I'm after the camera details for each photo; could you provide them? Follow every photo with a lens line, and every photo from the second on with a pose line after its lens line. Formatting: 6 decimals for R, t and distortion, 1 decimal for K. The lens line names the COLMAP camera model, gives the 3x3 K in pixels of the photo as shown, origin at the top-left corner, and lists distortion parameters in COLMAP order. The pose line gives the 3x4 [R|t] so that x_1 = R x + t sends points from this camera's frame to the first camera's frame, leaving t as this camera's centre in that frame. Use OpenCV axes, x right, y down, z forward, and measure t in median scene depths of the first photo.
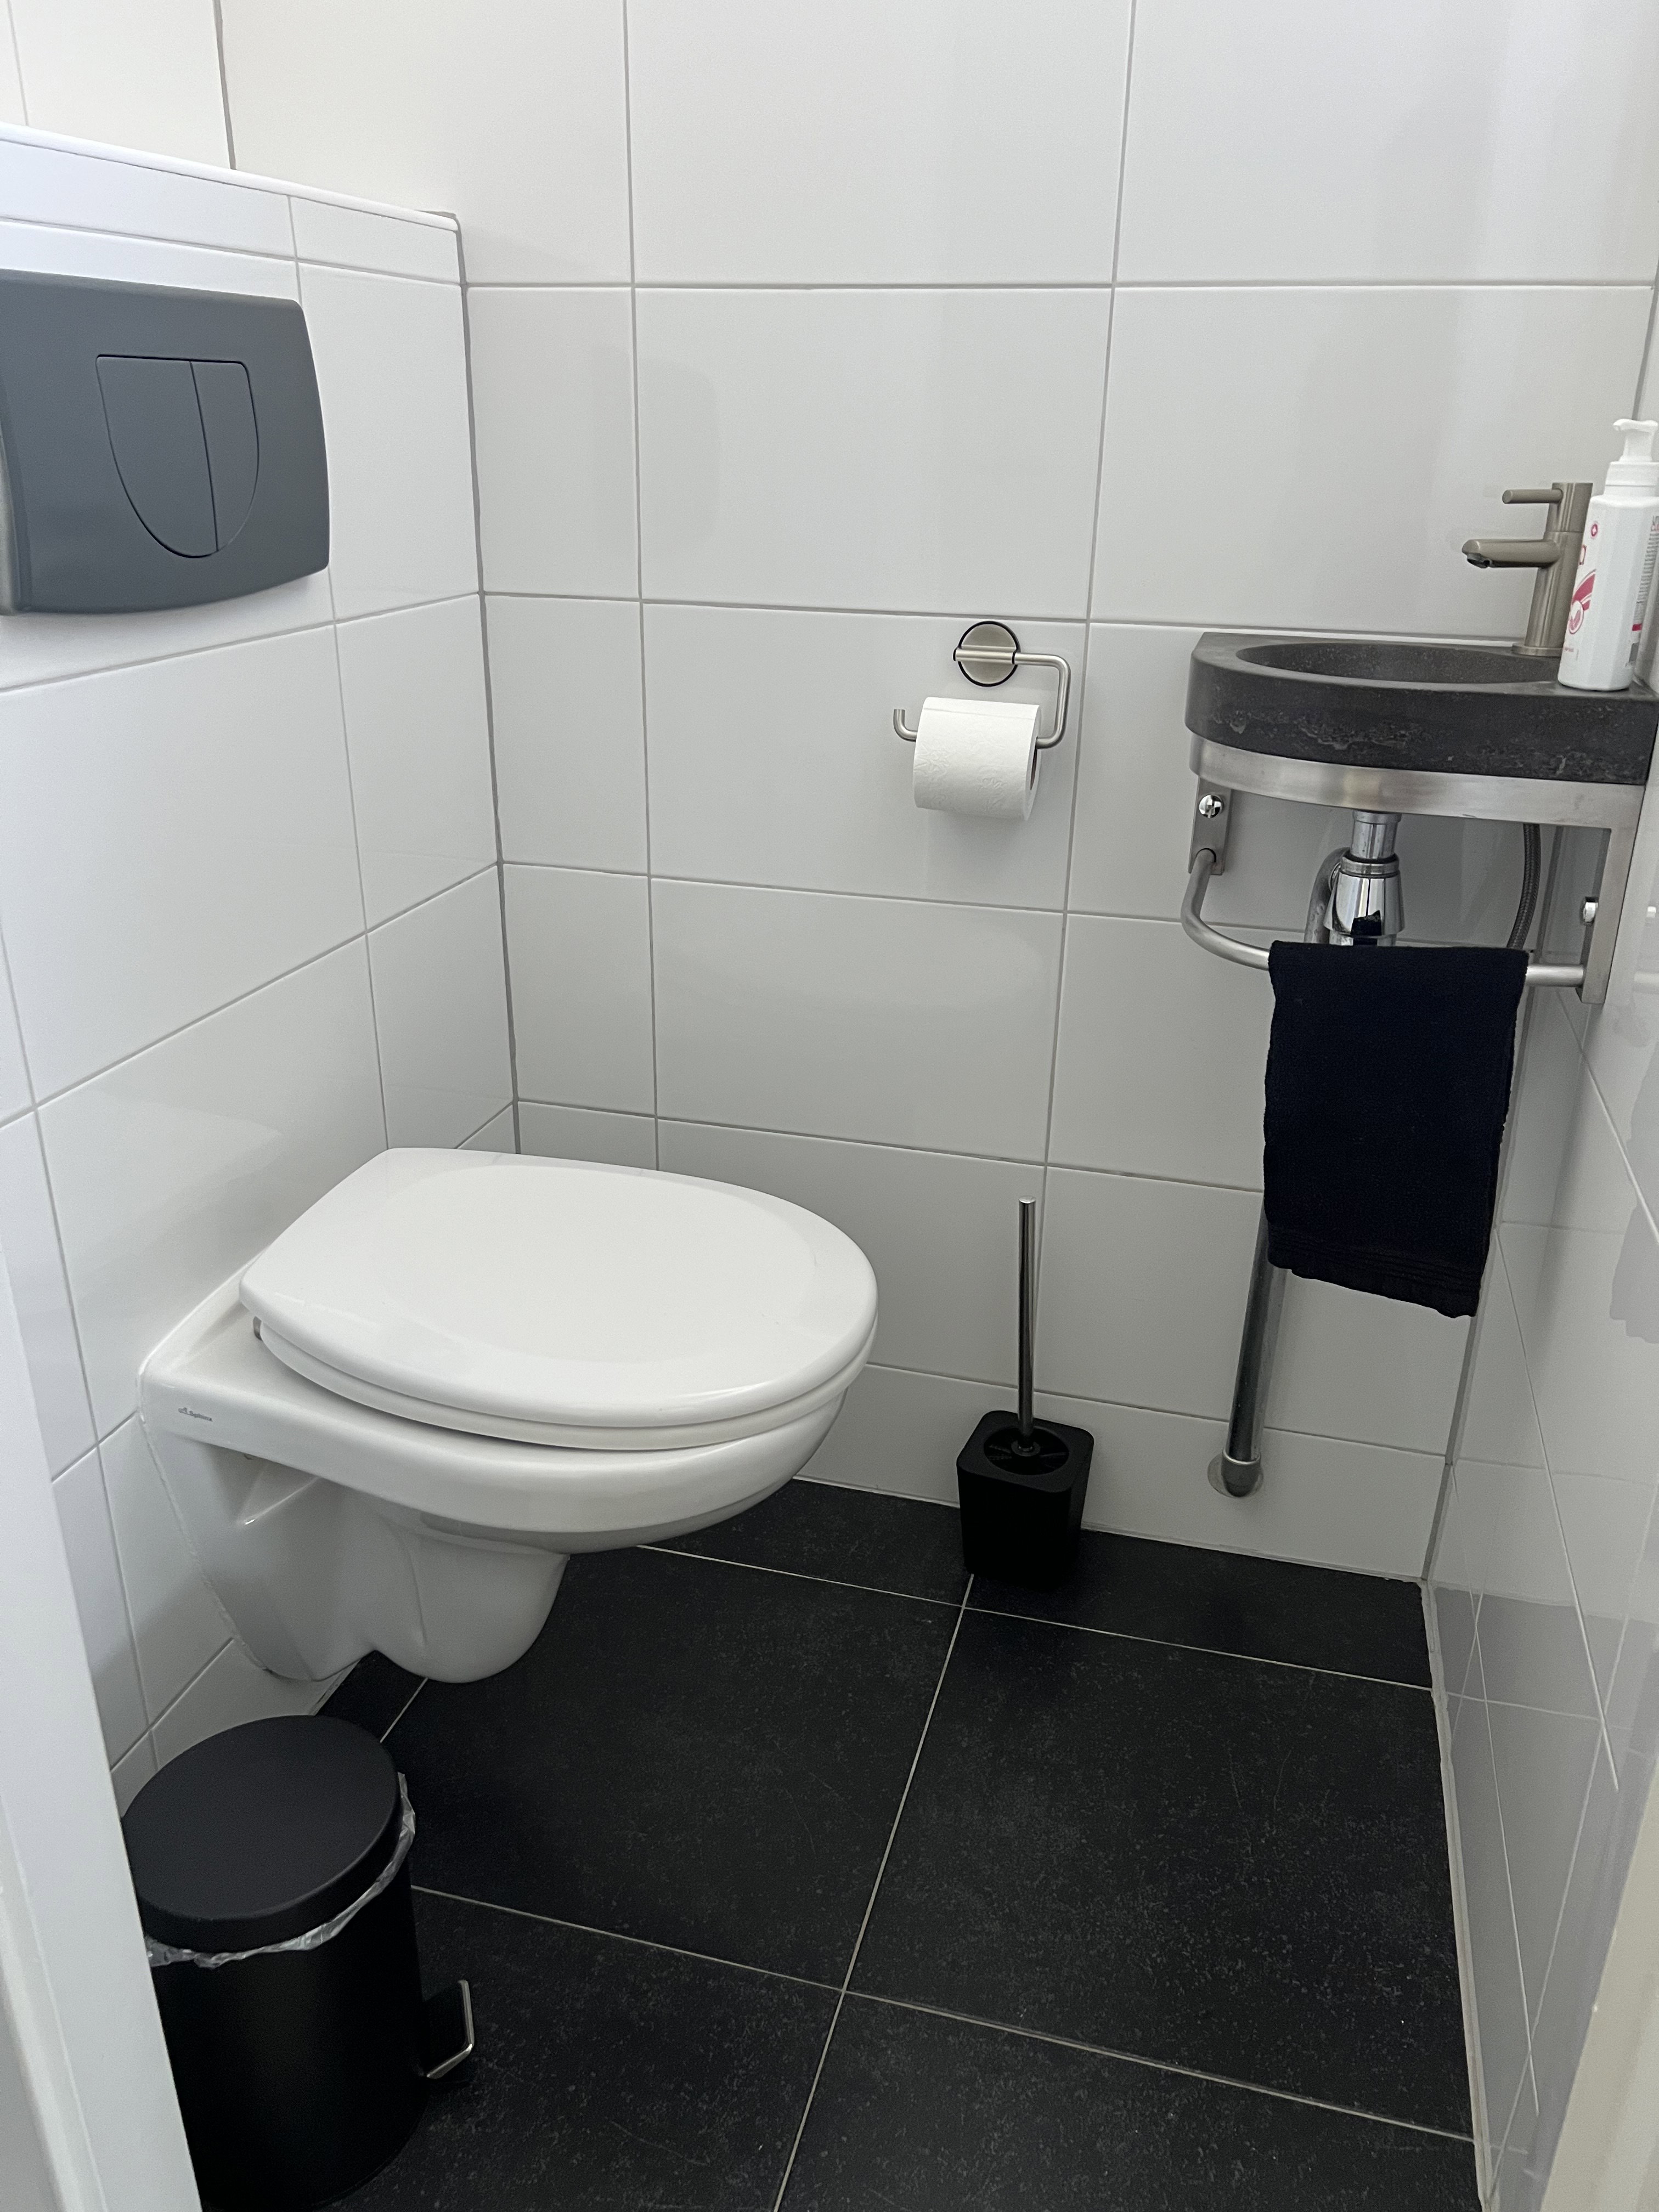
lens RADIAL K [[1680.6, 0, 829.5], [0, 1680.6, 1106.0], [0, 0, 1]] dist [0.075206, -0.054415]
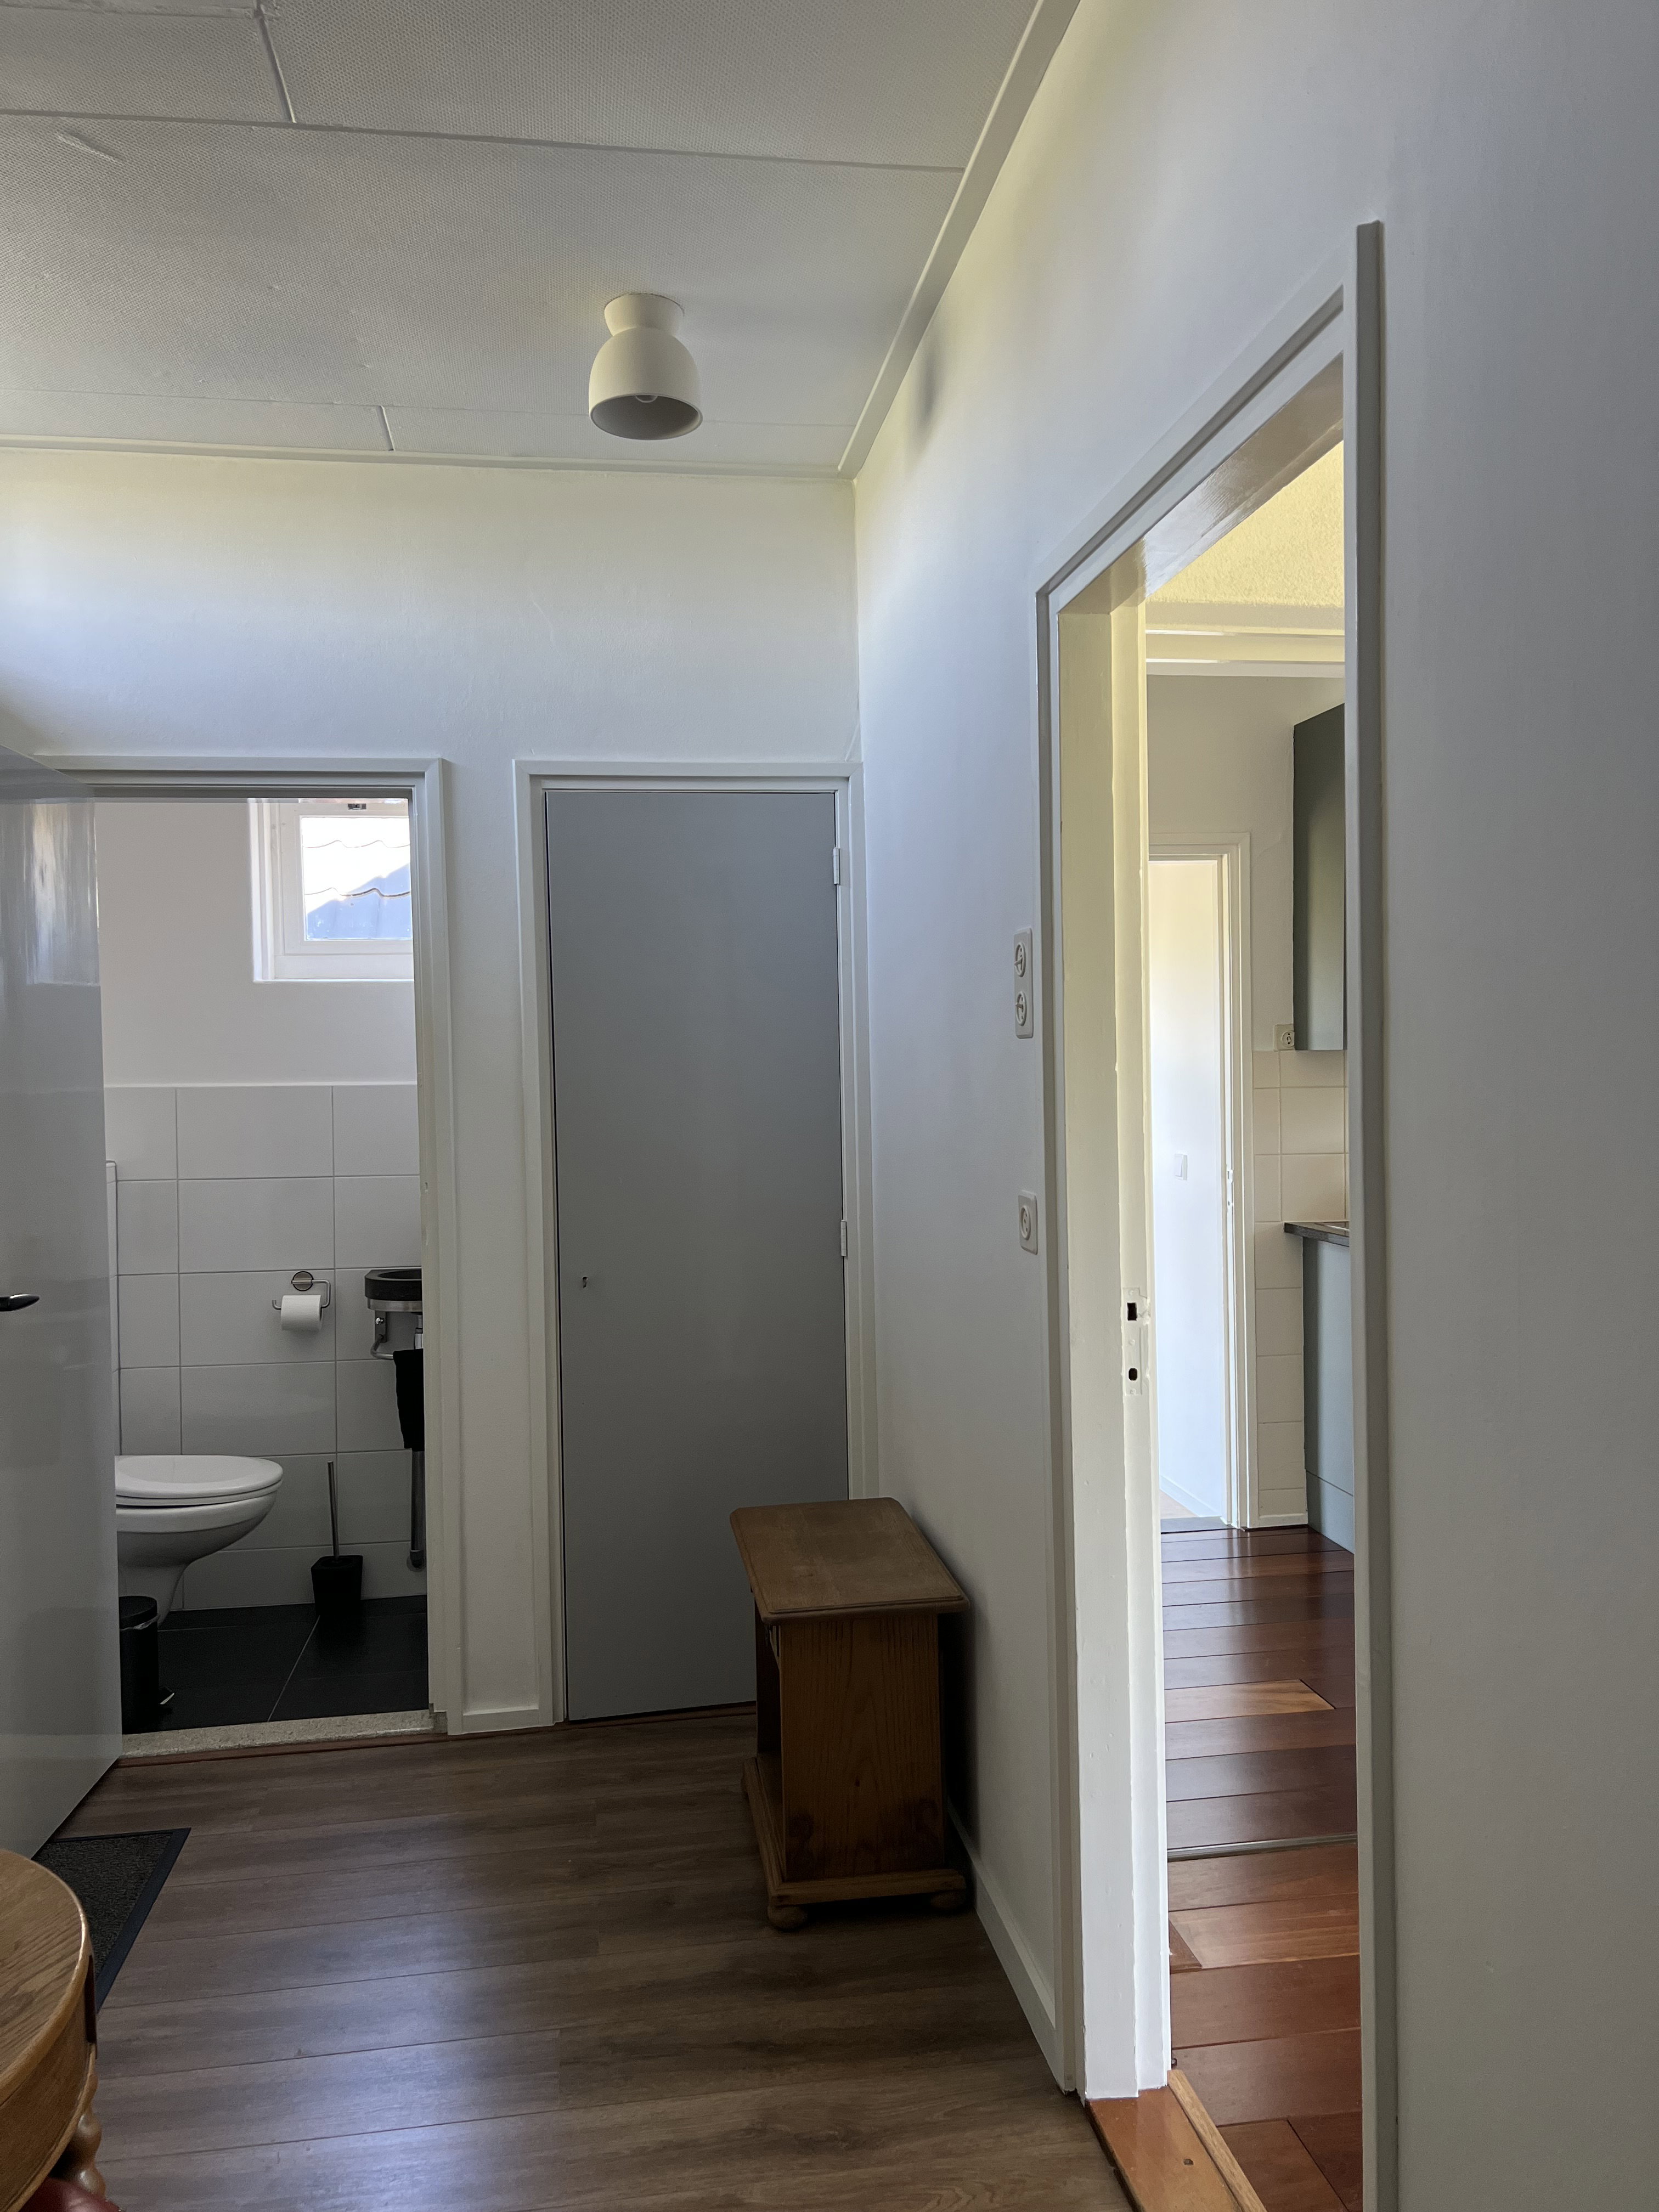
lens RADIAL K [[1680.6, 0, 829.5], [0, 1680.6, 1106.0], [0, 0, 1]] dist [0.075206, -0.054415]
pose [[0.914785, -0.037252, 0.402219, -0.269237], [0.178343, 0.930681, -0.319417, 0.621859], [-0.362438, 0.363931, 0.858017, -2.218031]]
